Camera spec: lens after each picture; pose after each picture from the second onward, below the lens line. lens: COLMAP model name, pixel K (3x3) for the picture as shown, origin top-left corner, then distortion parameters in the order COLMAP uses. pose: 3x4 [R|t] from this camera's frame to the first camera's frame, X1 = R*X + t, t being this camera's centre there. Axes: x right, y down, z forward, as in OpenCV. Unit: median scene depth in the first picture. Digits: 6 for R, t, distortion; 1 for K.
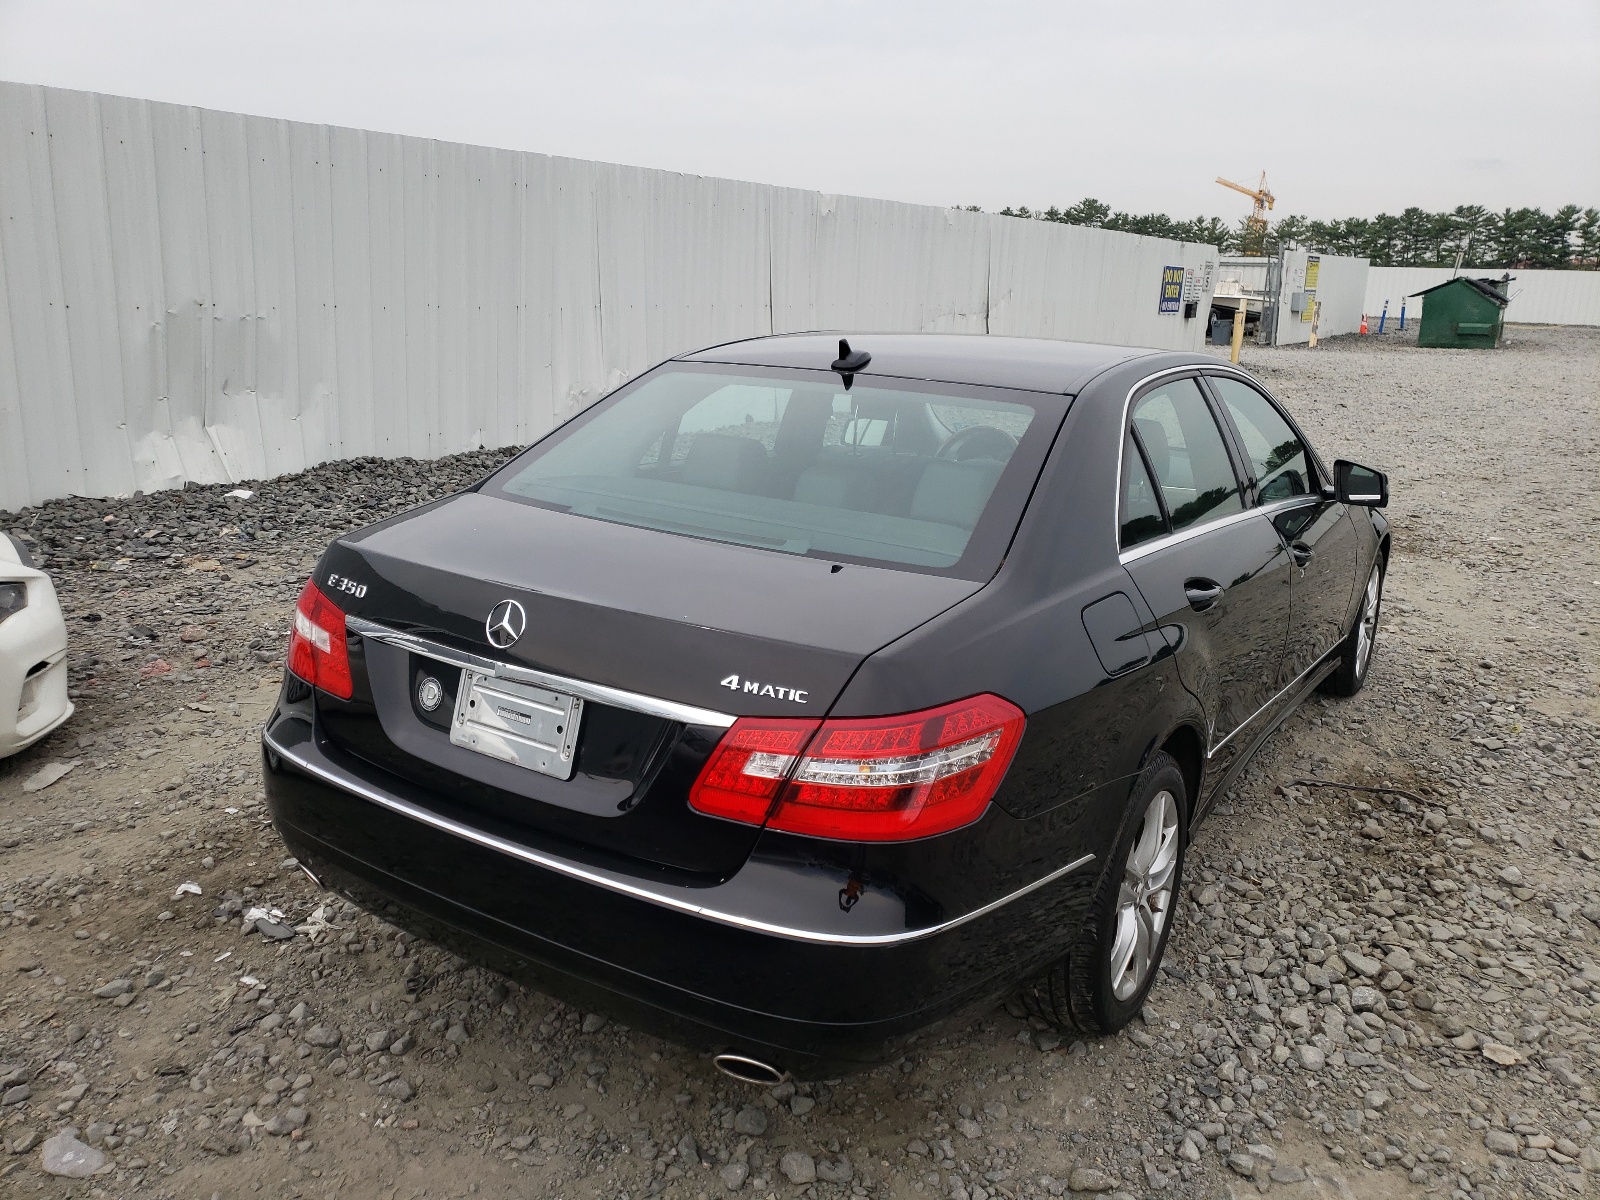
lens RADIAL K [[1001.0, 0, 800.0], [0, 1001.0, 600.0], [0, 0, 1]] dist [-0.003873, 0.019883]
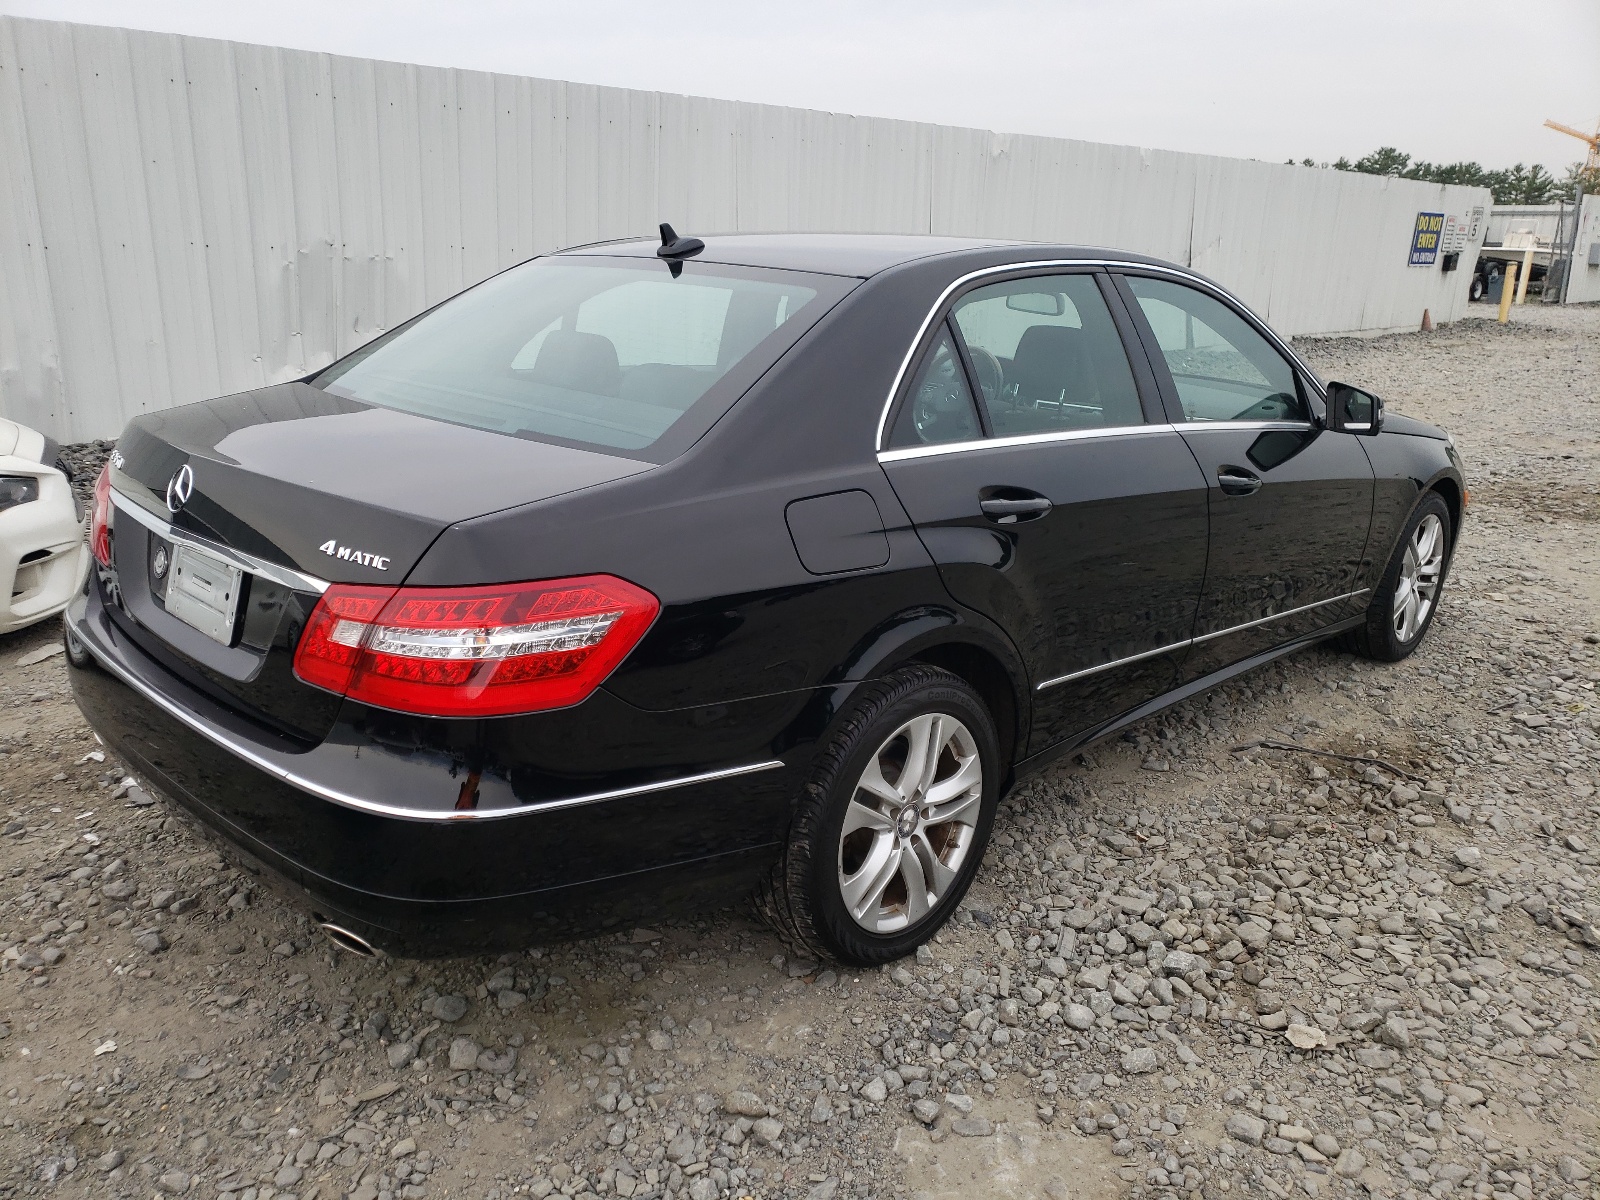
lens RADIAL K [[1004.2, 0, 800.0], [0, 1004.2, 600.0], [0, 0, 1]] dist [0.016520, -0.000197]
pose [[0.985223, 0.048560, -0.164251, 0.380777], [-0.041552, 0.998084, 0.045835, 0.047988], [0.166162, -0.038333, 0.985353, 0.073494]]
